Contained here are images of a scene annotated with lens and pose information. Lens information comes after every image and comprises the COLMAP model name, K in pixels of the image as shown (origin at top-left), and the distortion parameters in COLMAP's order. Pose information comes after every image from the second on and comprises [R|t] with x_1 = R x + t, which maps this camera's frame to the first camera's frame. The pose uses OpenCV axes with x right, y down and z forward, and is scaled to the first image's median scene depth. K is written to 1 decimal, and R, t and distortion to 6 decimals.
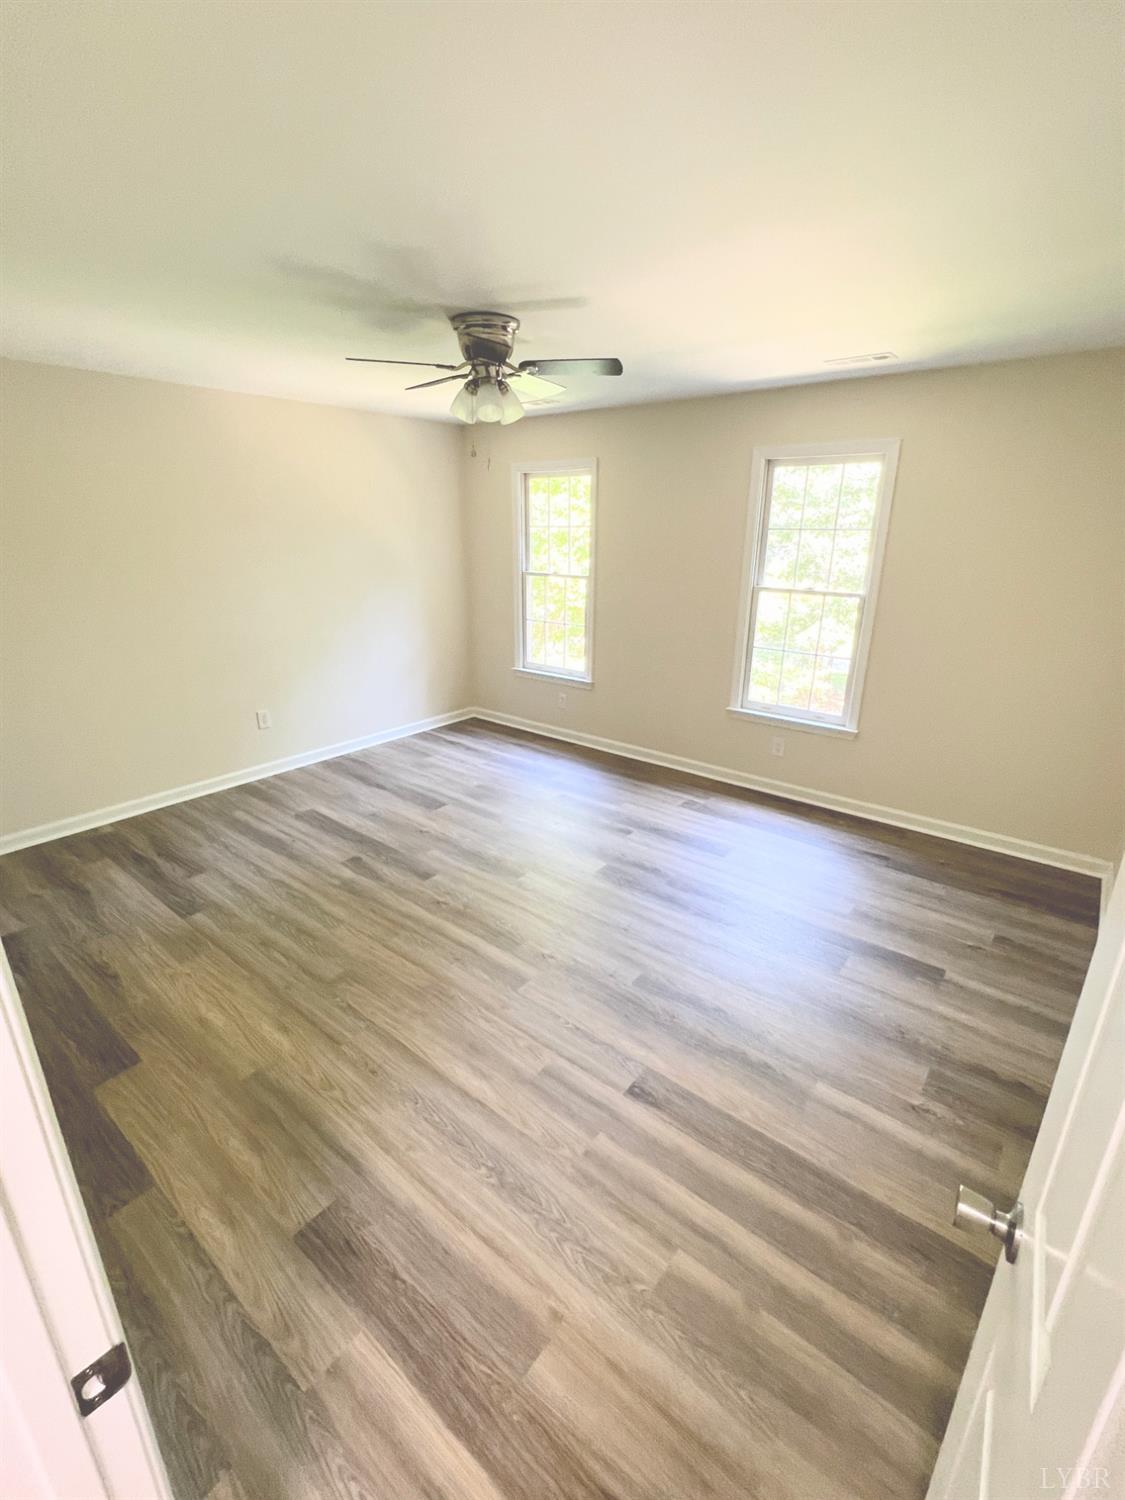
lens RADIAL K [[662.9, 0, 574.0], [0, 662.9, 751.2], [0, 0, 1]] dist [0.000676, 0.000850]
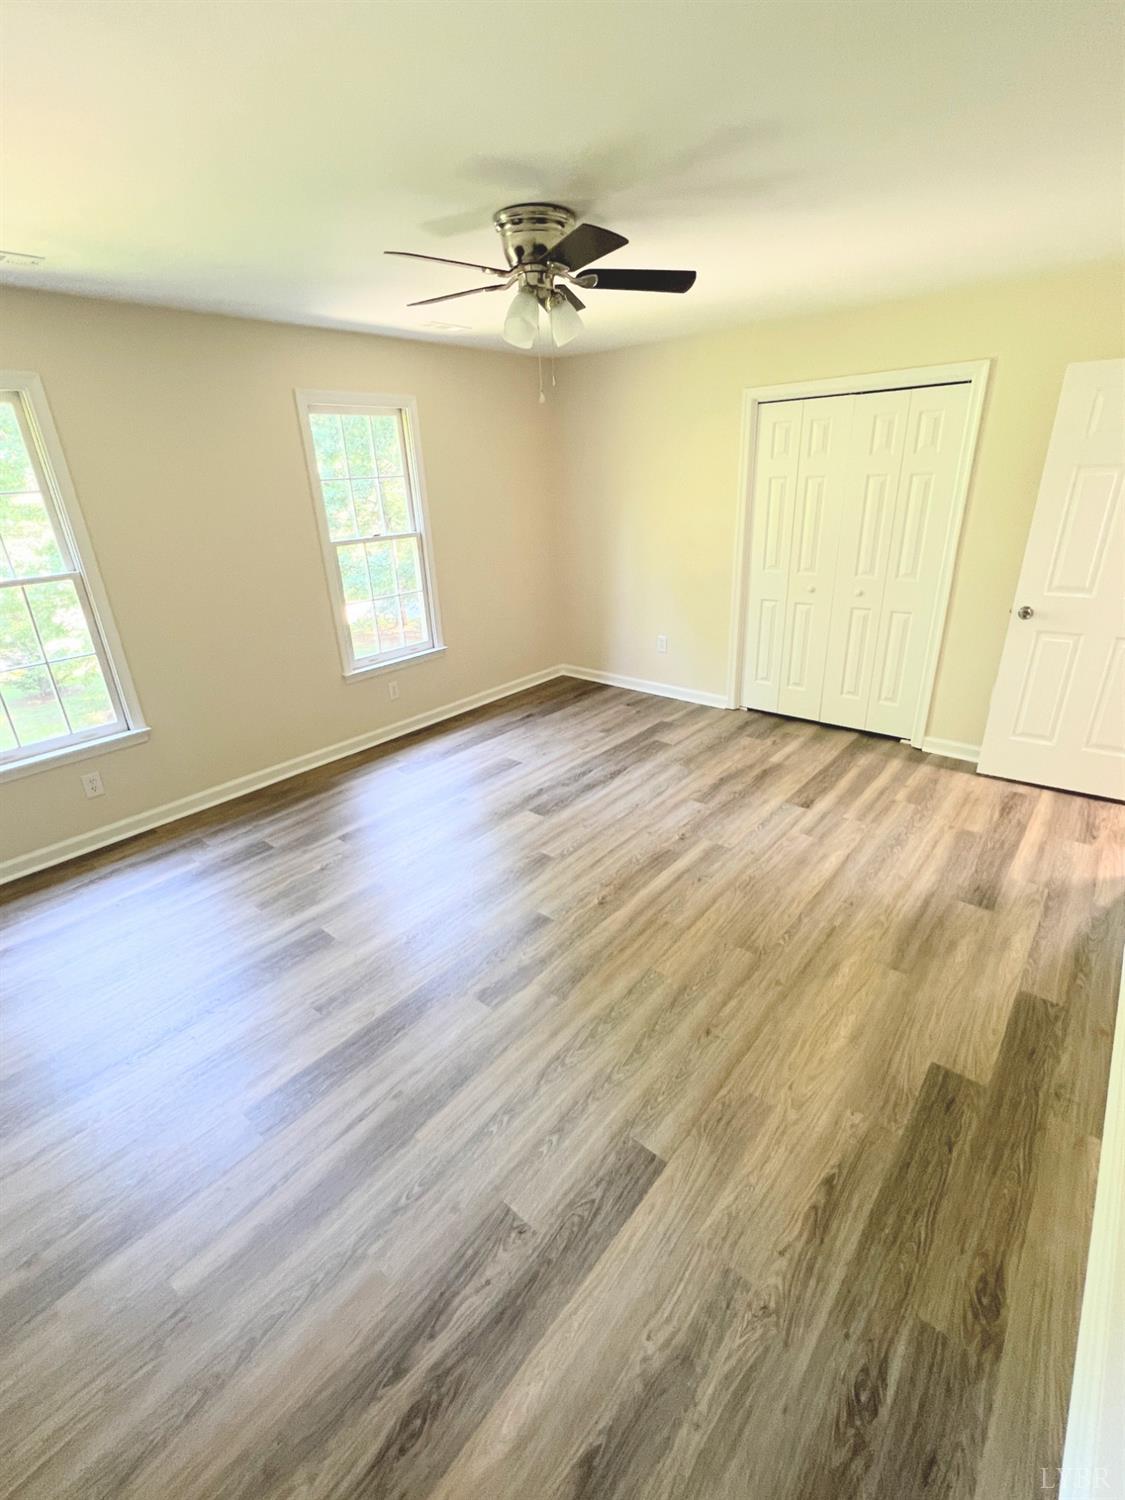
lens RADIAL K [[662.9, 0, 563.2], [0, 662.9, 746.1], [0, 0, 1]] dist [0.000676, 0.000850]
pose [[0.035641, -0.395850, 0.917623, -1.171244], [0.362069, 0.860940, 0.357334, -0.359917], [-0.931470, 0.319508, 0.174009, 1.035192]]
